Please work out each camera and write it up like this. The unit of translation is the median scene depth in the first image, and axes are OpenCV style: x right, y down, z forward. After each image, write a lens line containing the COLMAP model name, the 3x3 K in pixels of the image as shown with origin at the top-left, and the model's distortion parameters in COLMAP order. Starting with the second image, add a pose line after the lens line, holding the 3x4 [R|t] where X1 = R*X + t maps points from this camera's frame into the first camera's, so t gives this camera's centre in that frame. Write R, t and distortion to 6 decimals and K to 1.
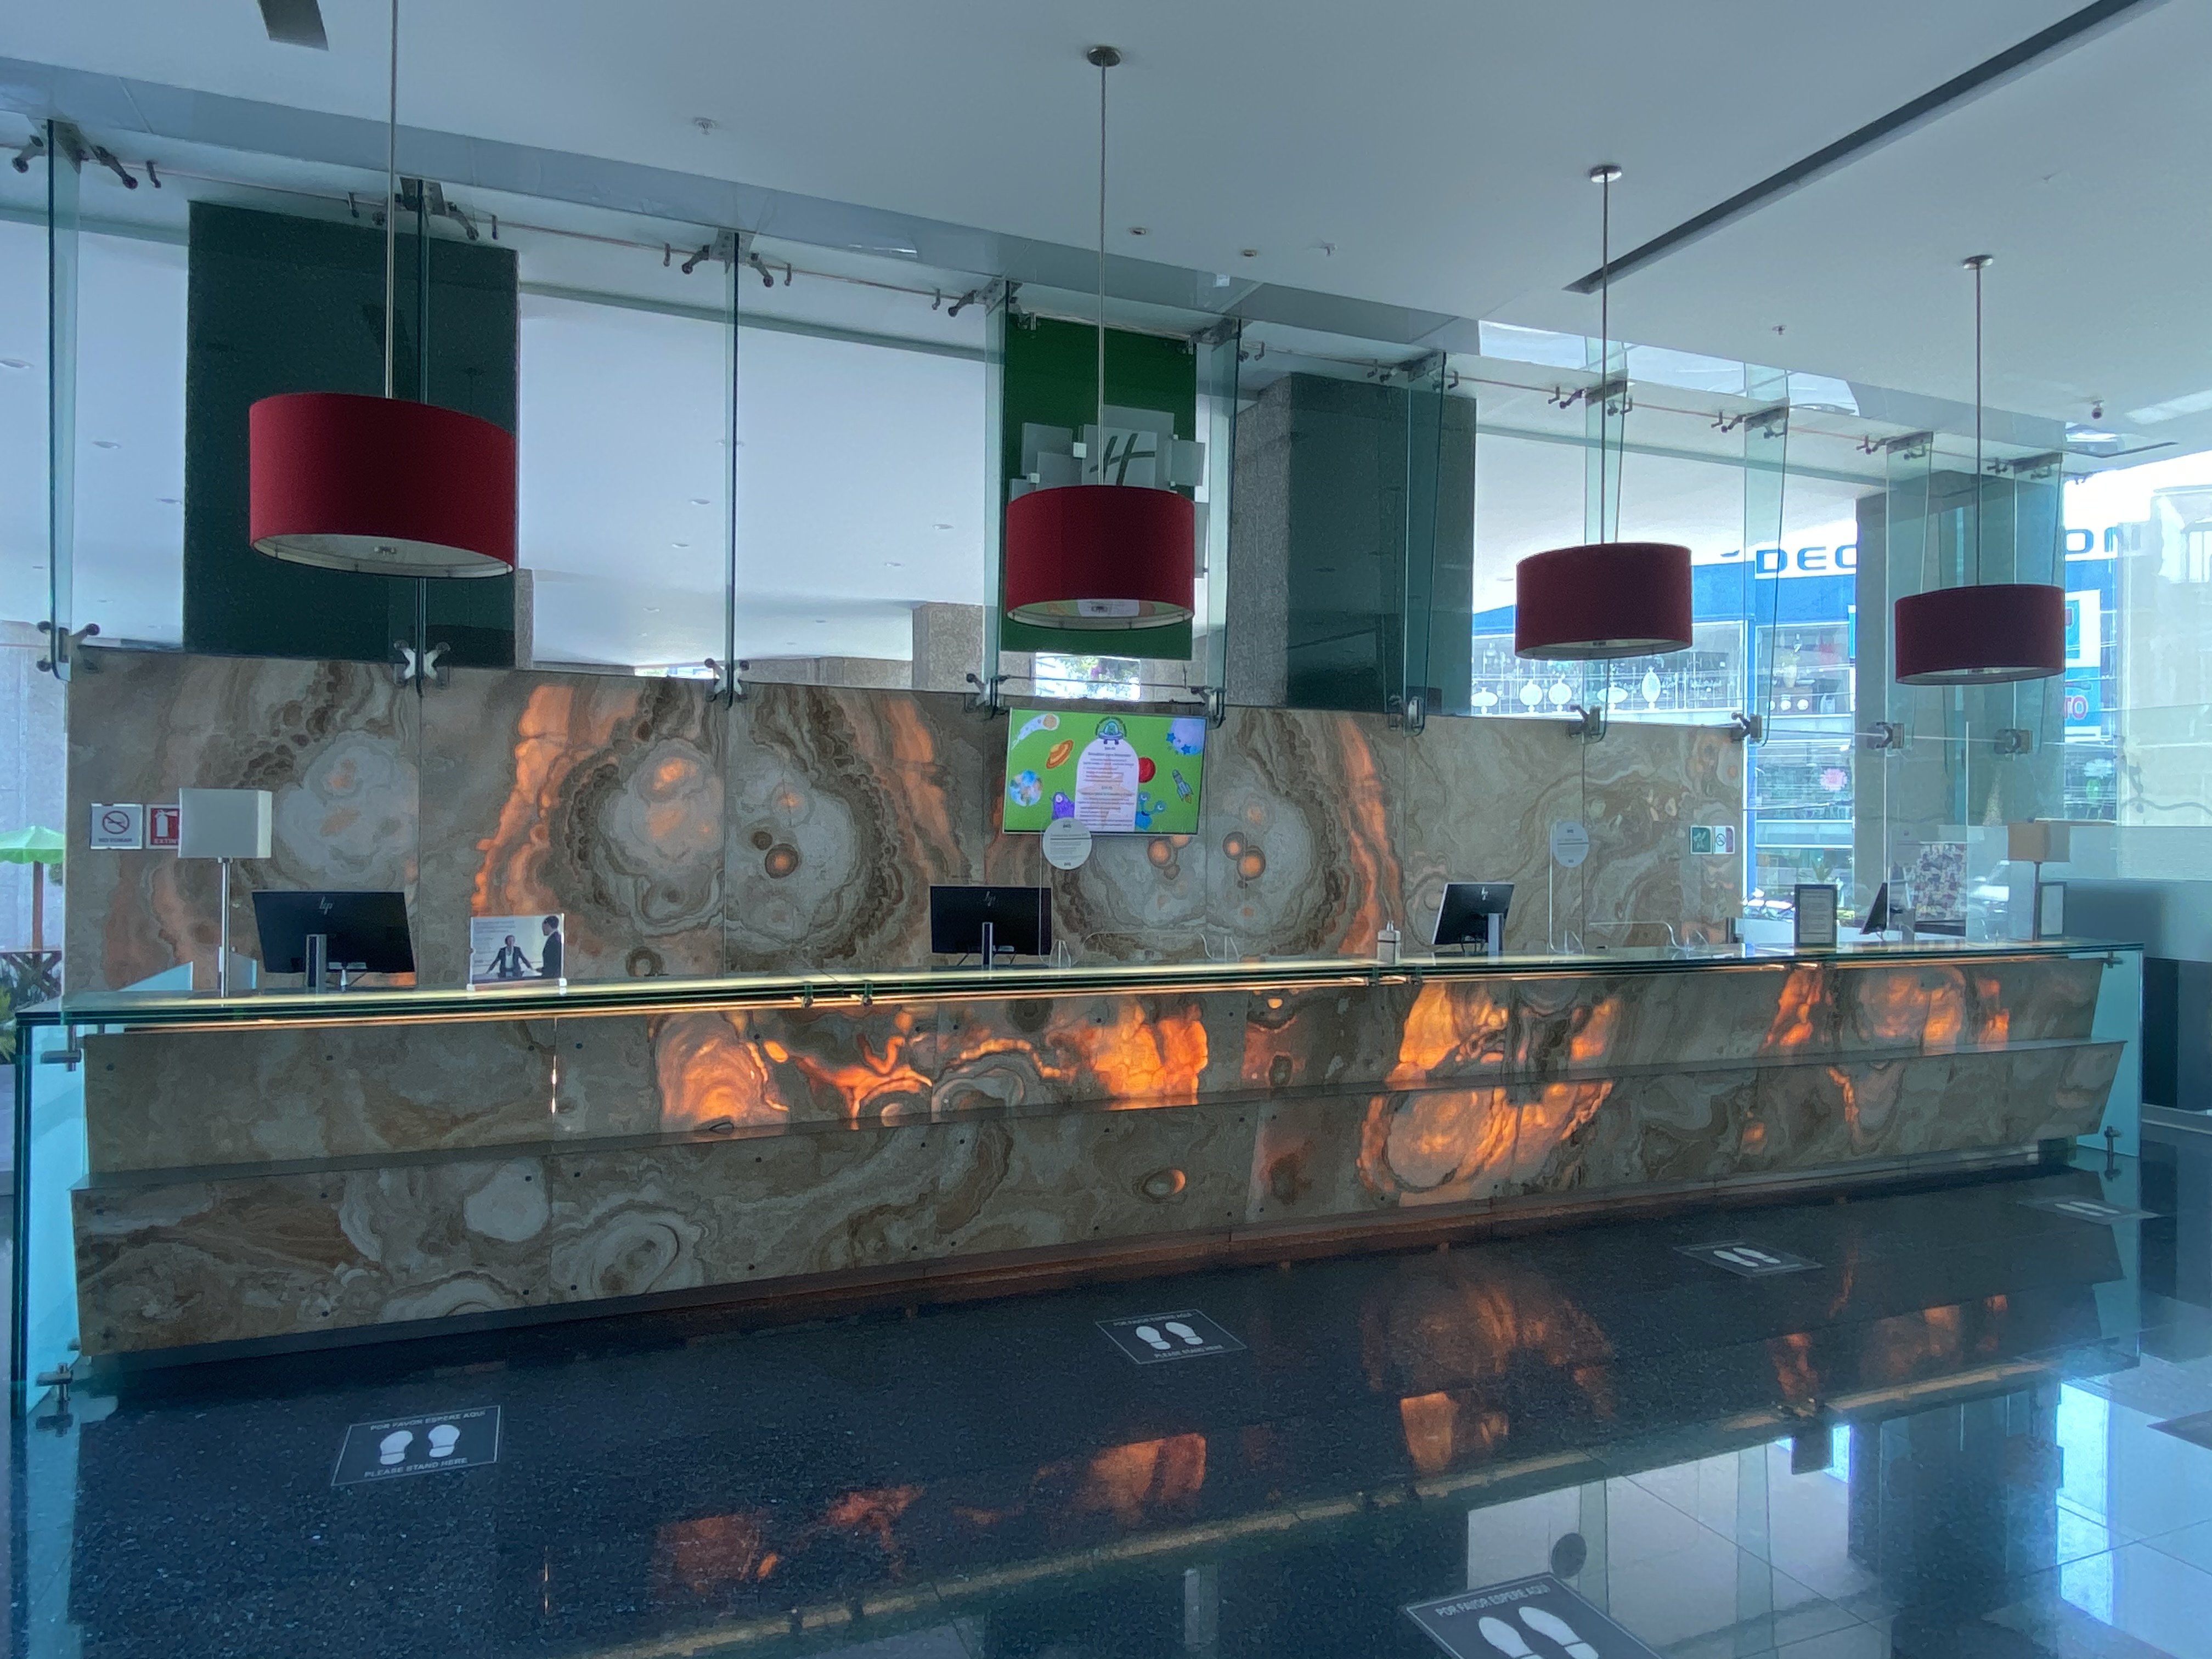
lens RADIAL K [[1359.5, 0, 1033.6], [0, 1359.5, 827.7], [0, 0, 1]] dist [0.099009, -0.105046]
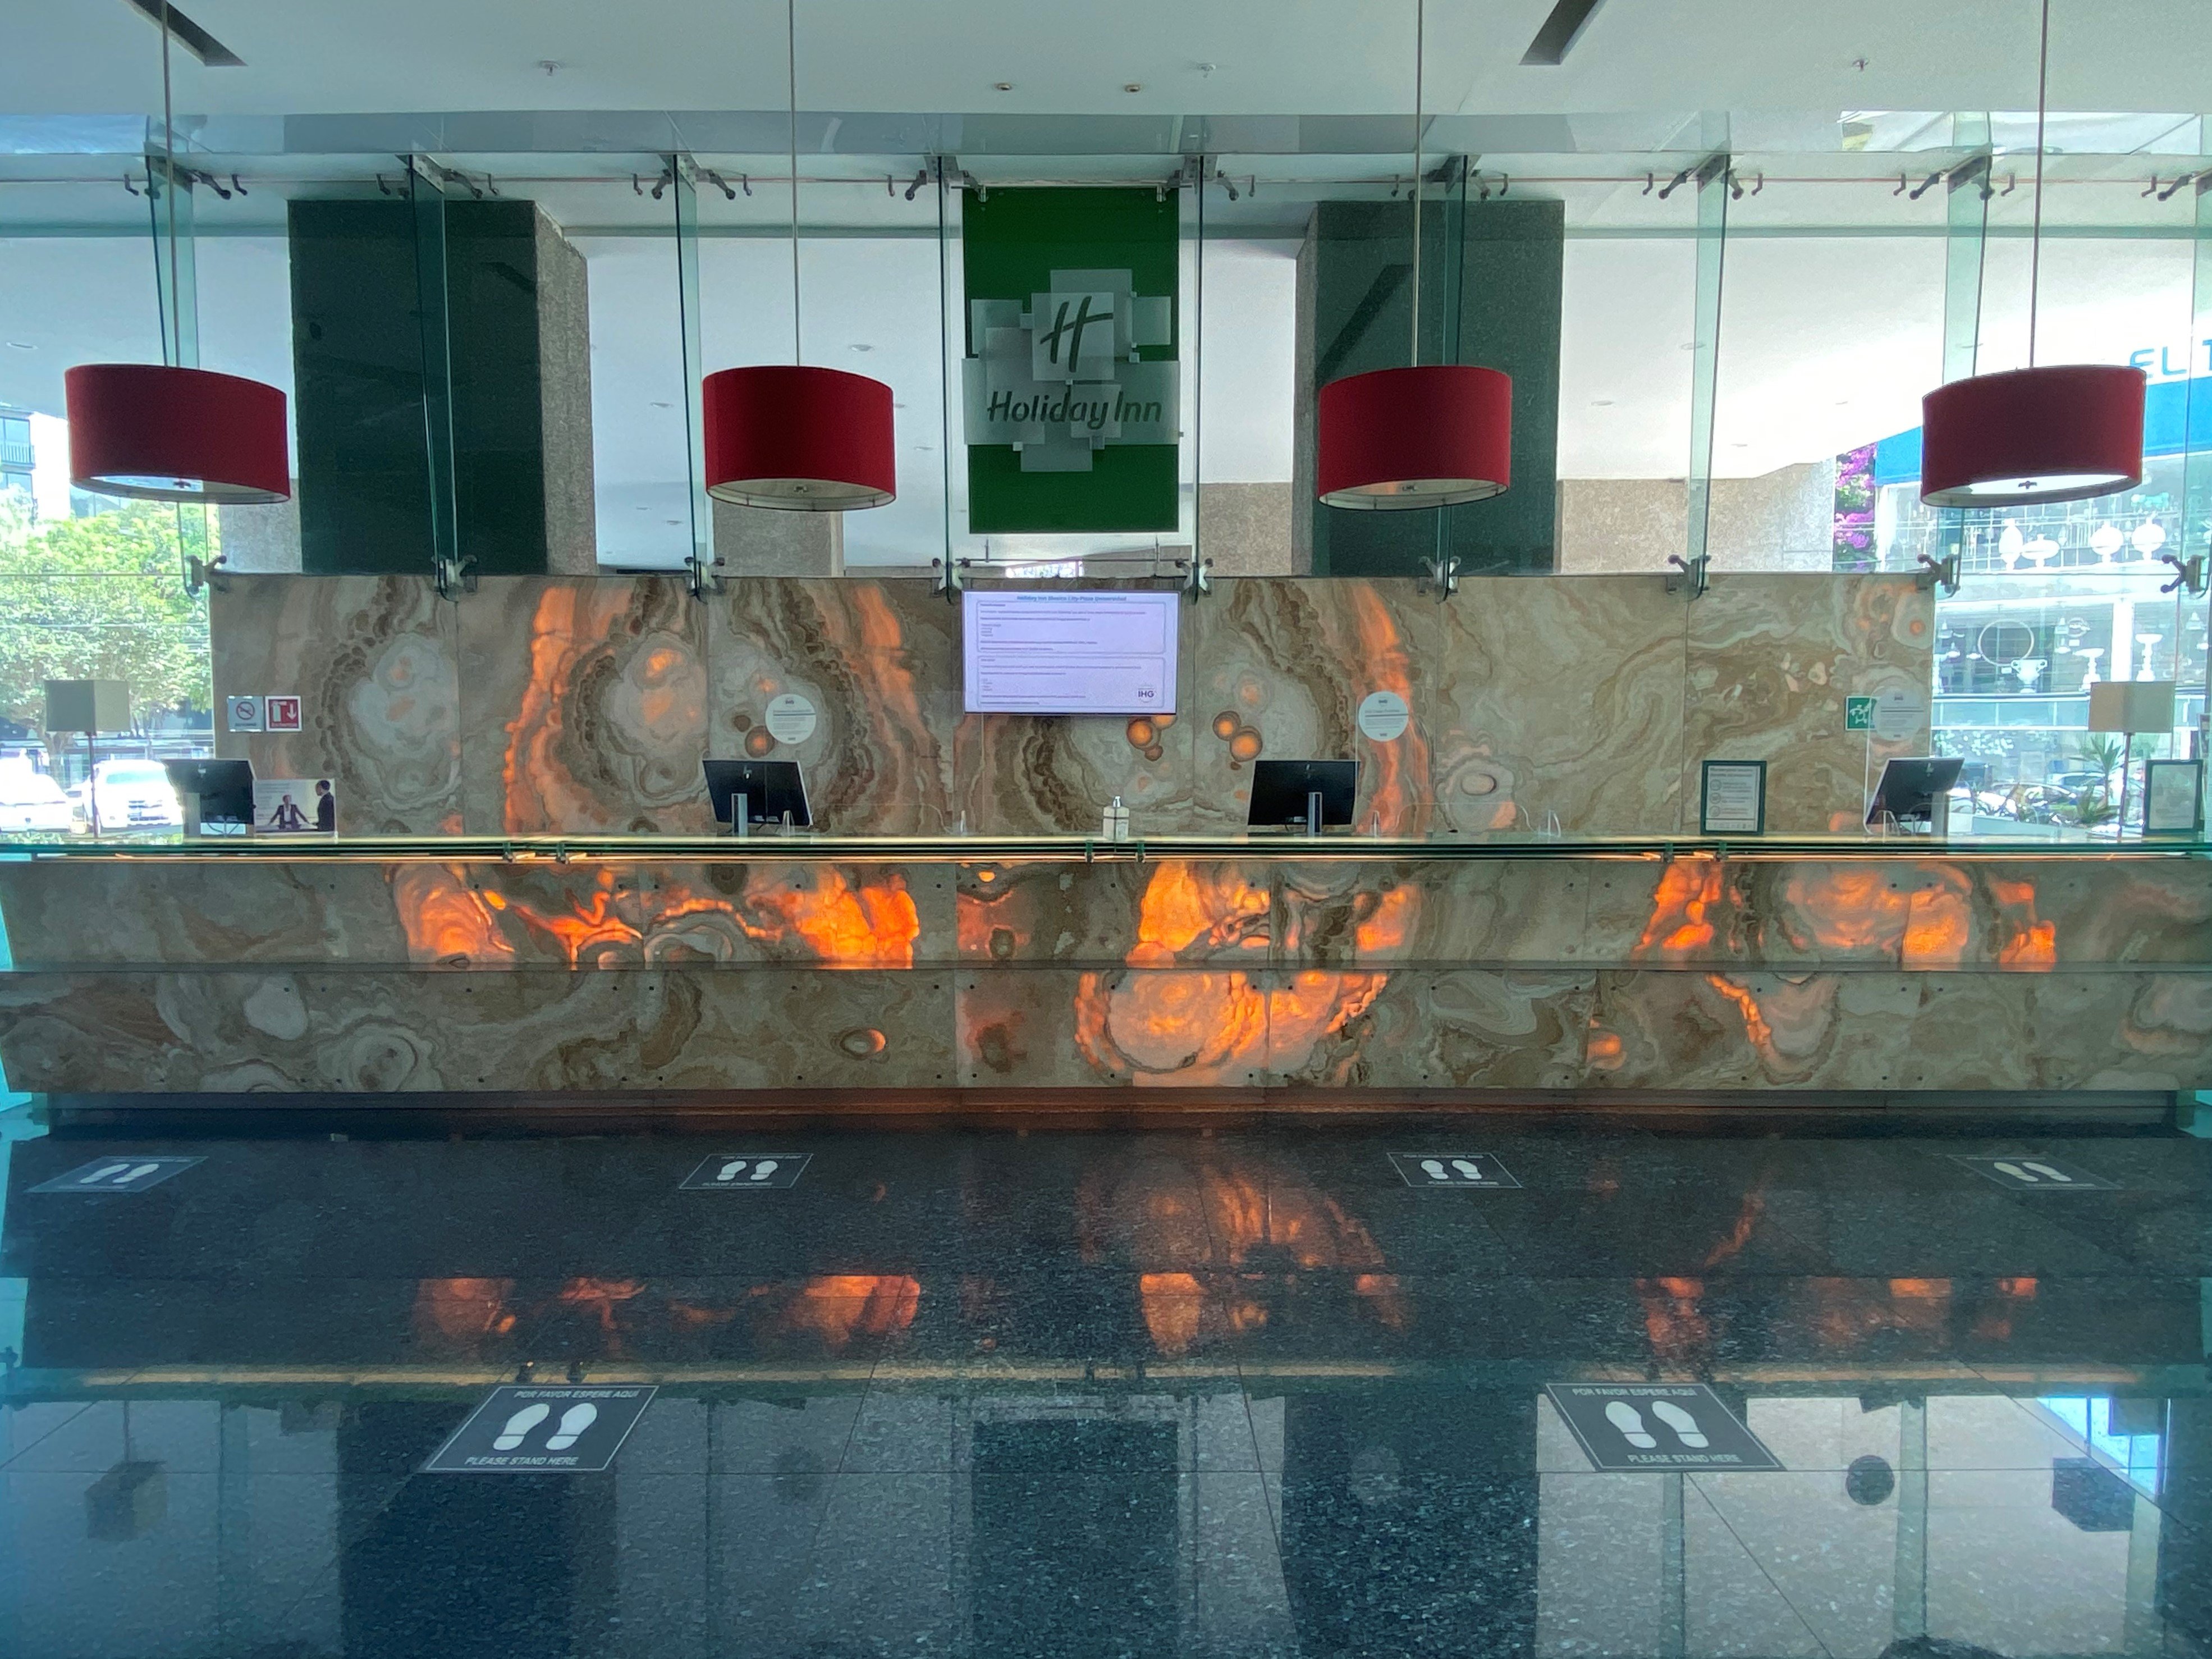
lens RADIAL K [[1359.7, 0, 1033.6], [0, 1359.7, 827.7], [0, 0, 1]] dist [0.099009, -0.105046]
pose [[0.928870, 0.019216, -0.369907, 0.477496], [0.009391, 0.997111, 0.075380, 0.014203], [0.370287, -0.073492, 0.926006, 0.070412]]
